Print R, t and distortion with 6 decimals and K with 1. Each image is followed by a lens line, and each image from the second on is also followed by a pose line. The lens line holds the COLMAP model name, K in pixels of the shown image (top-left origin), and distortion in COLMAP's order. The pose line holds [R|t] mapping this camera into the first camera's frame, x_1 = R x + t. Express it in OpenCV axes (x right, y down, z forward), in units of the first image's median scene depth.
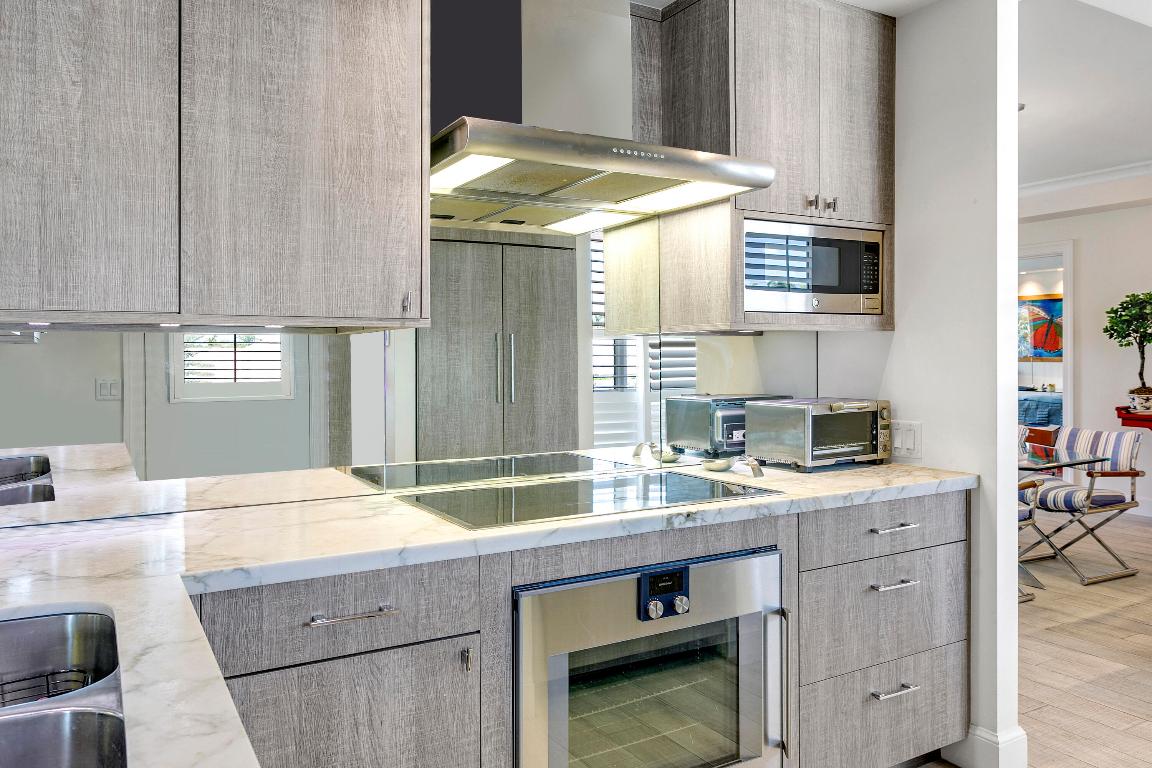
lens RADIAL K [[828.1, 0, 570.7], [0, 828.1, 357.1], [0, 0, 1]] dist [0.004483, 0.004303]
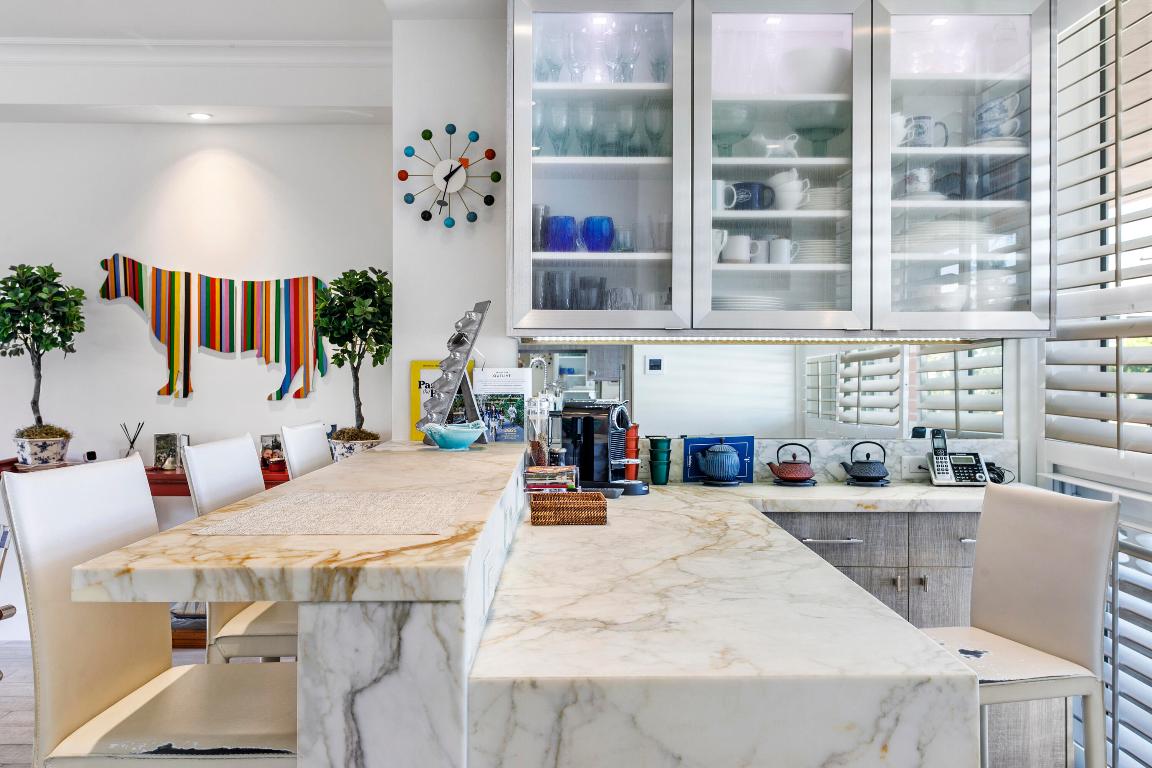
lens RADIAL K [[1001.4, 0, 576.8], [0, 1001.4, 356.9], [0, 0, 1]] dist [0.006381, 0.006391]
pose [[0.490213, 0.014889, 0.871475, 0.518235], [-0.000861, 0.999862, -0.016598, -0.001539], [-0.871602, 0.007386, 0.490159, 0.645149]]
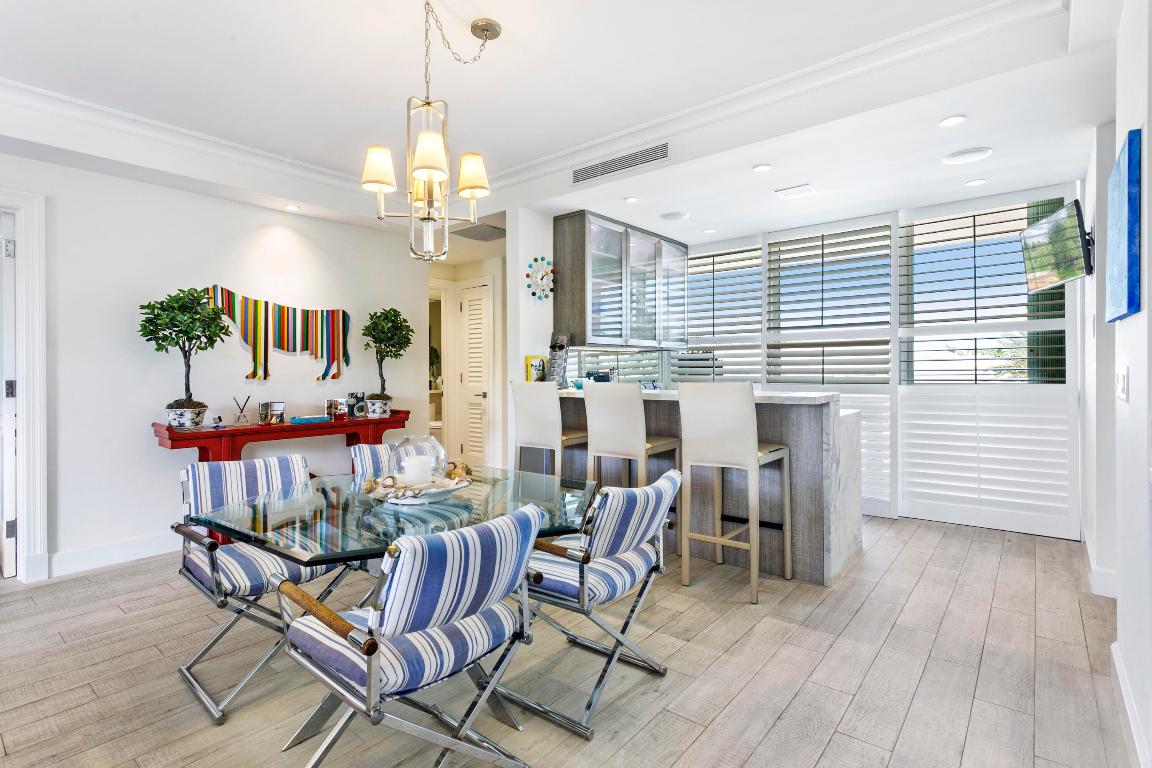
lens RADIAL K [[552.3, 0, 575.5], [0, 552.3, 370.9], [0, 0, 1]] dist [-0.001465, -0.000626]
pose [[-0.346673, 0.006015, 0.937967, 0.037753], [0.014140, 0.999899, -0.001186, 0.026449], [-0.937880, 0.012852, -0.346723, 1.677252]]
